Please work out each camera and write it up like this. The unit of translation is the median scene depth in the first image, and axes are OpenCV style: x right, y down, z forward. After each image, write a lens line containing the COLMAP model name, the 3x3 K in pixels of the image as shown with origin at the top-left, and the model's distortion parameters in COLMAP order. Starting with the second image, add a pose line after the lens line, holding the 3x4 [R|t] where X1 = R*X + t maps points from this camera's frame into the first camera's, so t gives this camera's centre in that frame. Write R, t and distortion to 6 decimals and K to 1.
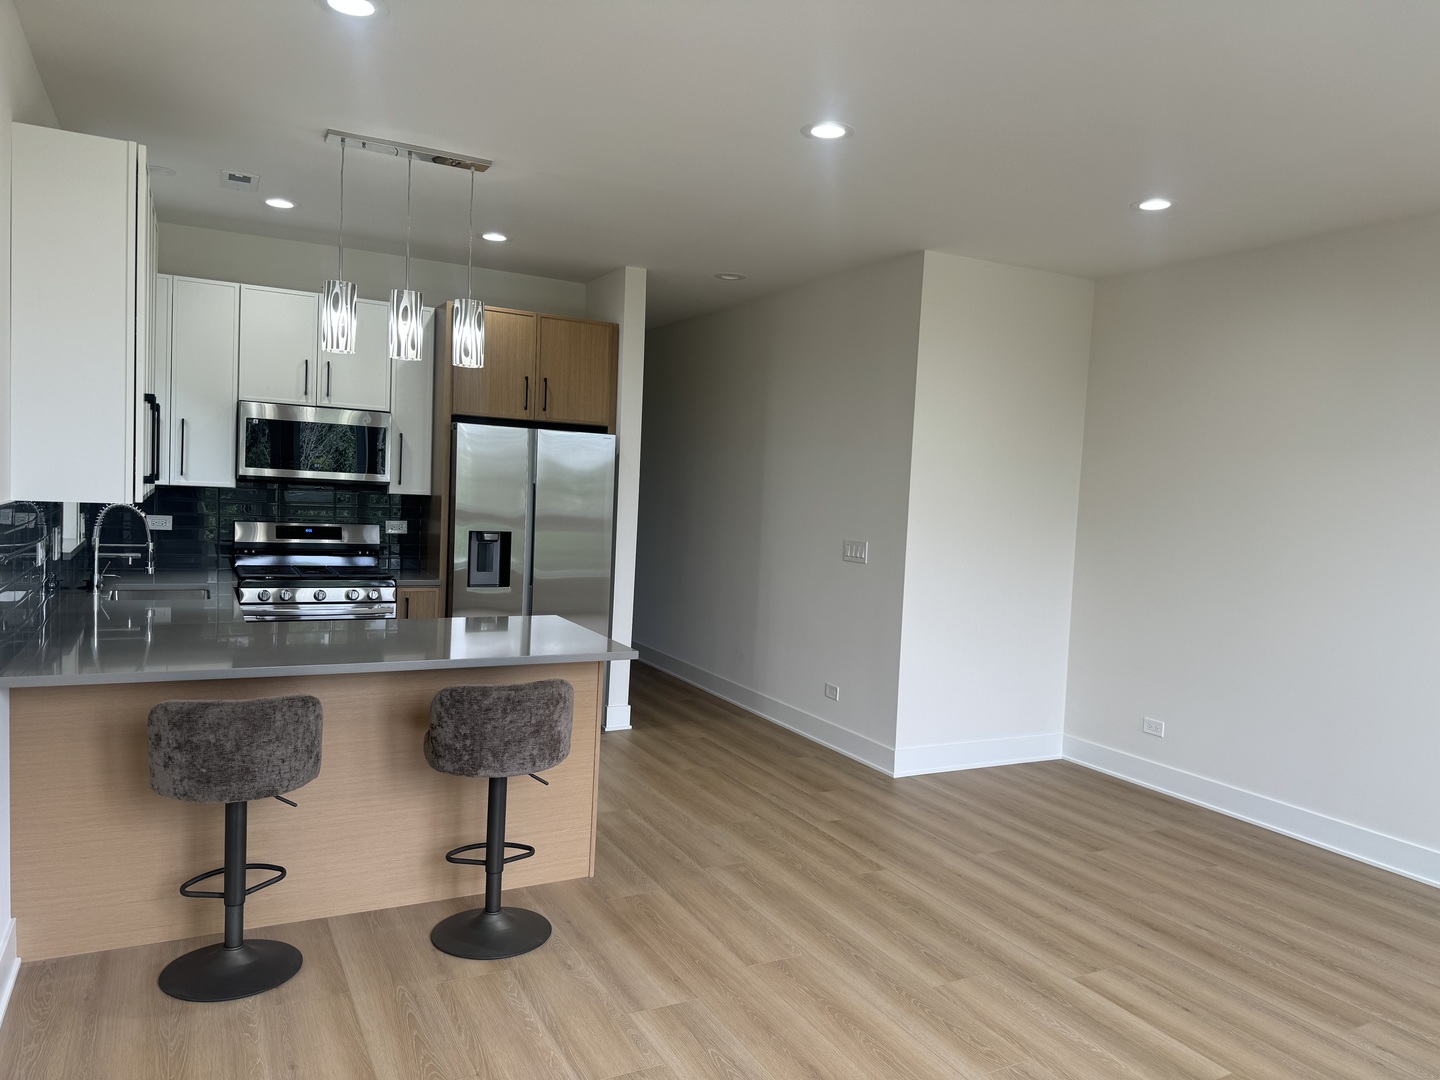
lens RADIAL K [[1011.7, 0, 740.5], [0, 1011.7, 539.9], [0, 0, 1]] dist [0.142272, -0.200741]
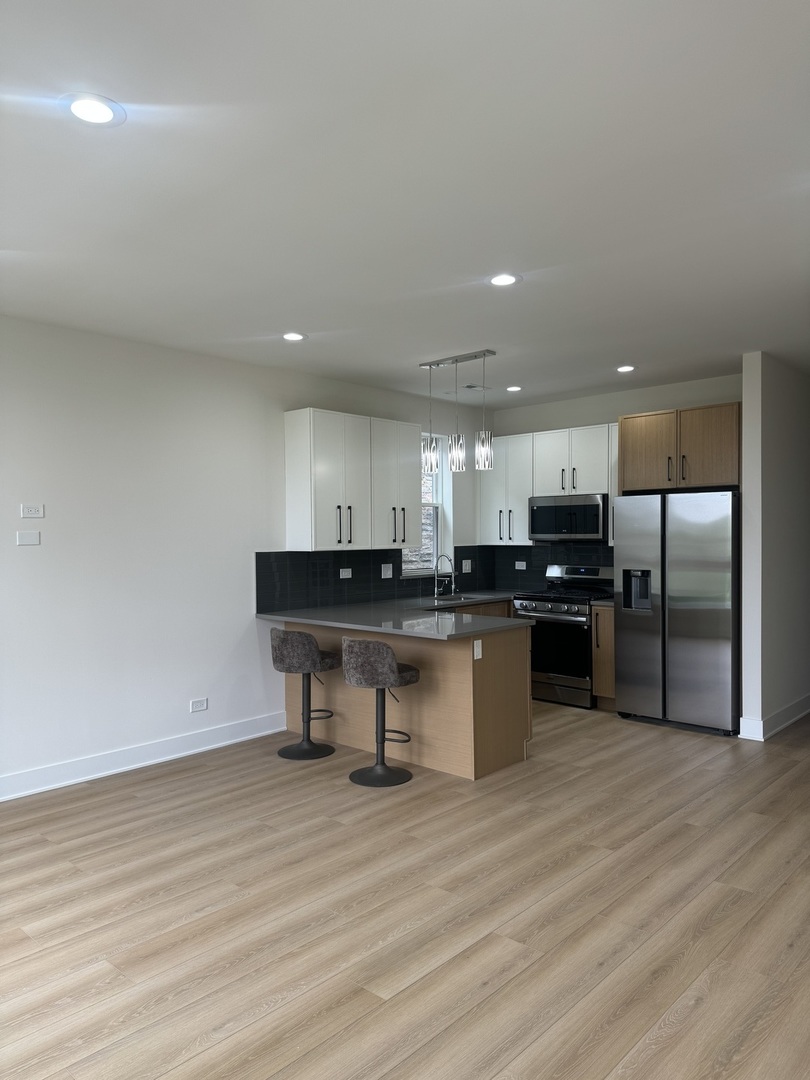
lens RADIAL K [[758.8, 0, 405.0], [0, 758.8, 540.0], [0, 0, 1]] dist [0.142272, -0.200741]
pose [[0.315894, -0.044783, -0.947737, 0.962330], [-0.027478, 0.998035, -0.056318, 0.028298], [0.948396, 0.043832, 0.314043, 0.514897]]
